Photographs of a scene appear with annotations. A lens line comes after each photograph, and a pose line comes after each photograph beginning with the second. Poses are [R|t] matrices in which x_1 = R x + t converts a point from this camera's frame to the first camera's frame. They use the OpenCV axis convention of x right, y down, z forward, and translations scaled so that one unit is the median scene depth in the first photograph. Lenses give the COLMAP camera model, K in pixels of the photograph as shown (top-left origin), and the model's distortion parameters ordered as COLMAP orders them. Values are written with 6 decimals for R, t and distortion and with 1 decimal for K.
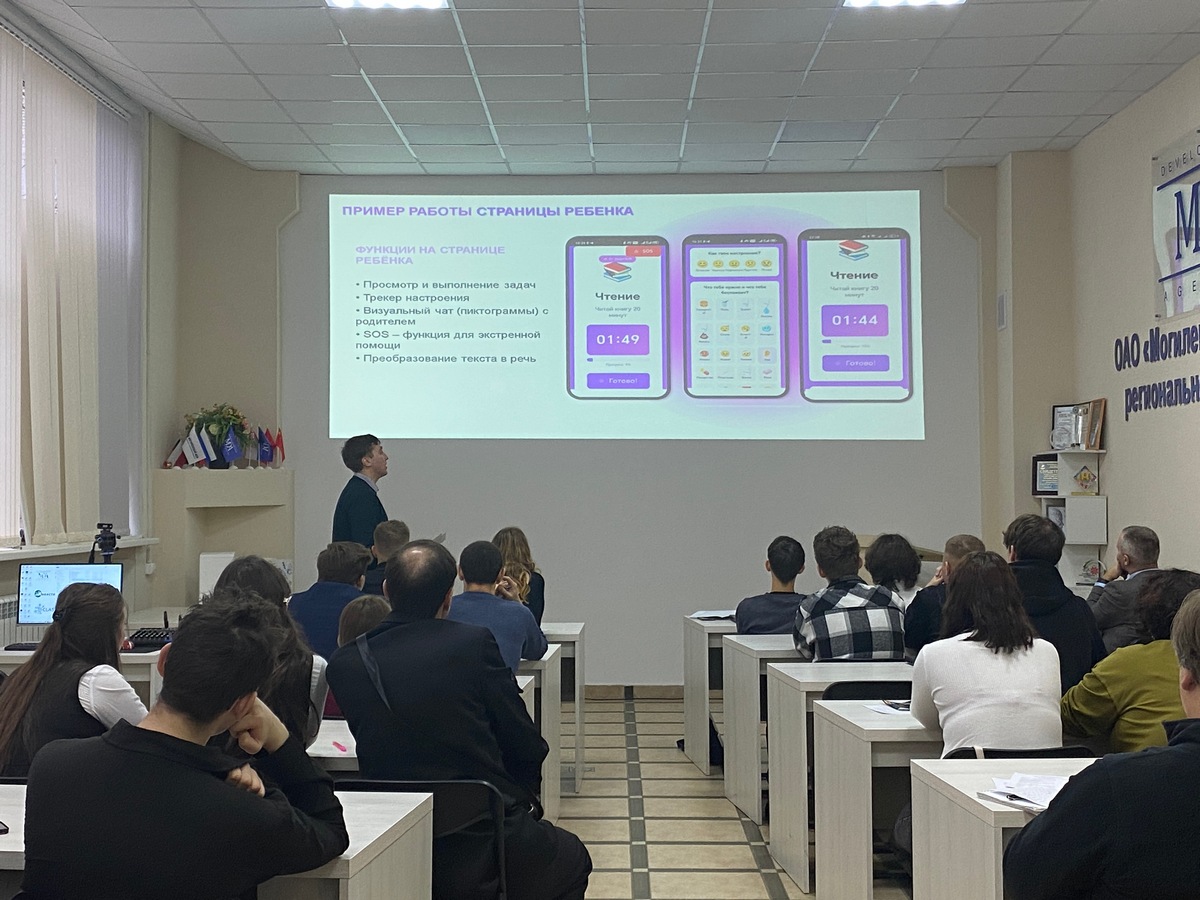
lens RADIAL K [[1633.2, 0, 601.5], [0, 1633.2, 440.9], [0, 0, 1]] dist [0.073408, 0.000000]
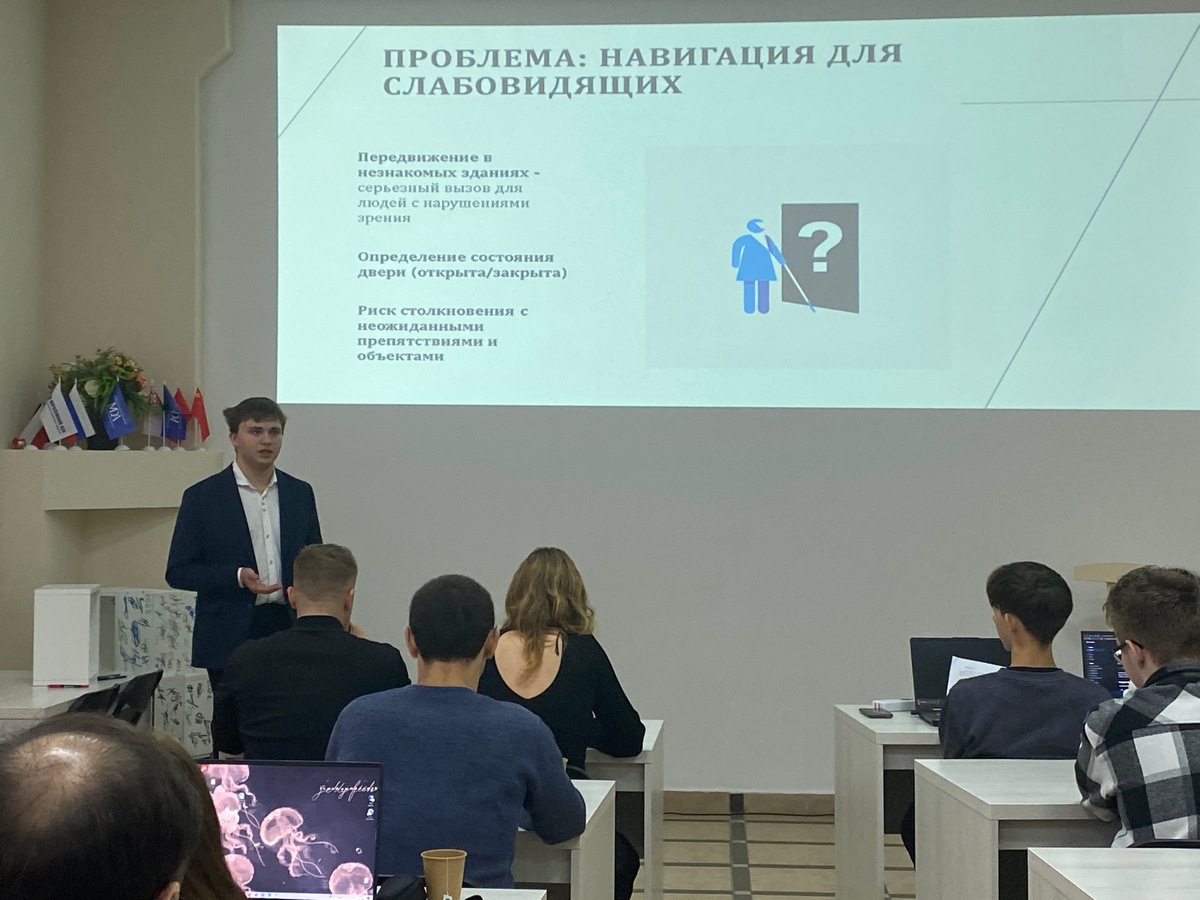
lens RADIAL K [[1963.6, 0, 606.6], [0, 1963.6, 445.2], [0, 0, 1]] dist [0.077632, 0.000000]
pose [[0.998791, 0.006808, -0.048677, 0.002636], [-0.006386, 0.999941, 0.008830, 0.007546], [0.048735, -0.008508, 0.998776, 0.252978]]
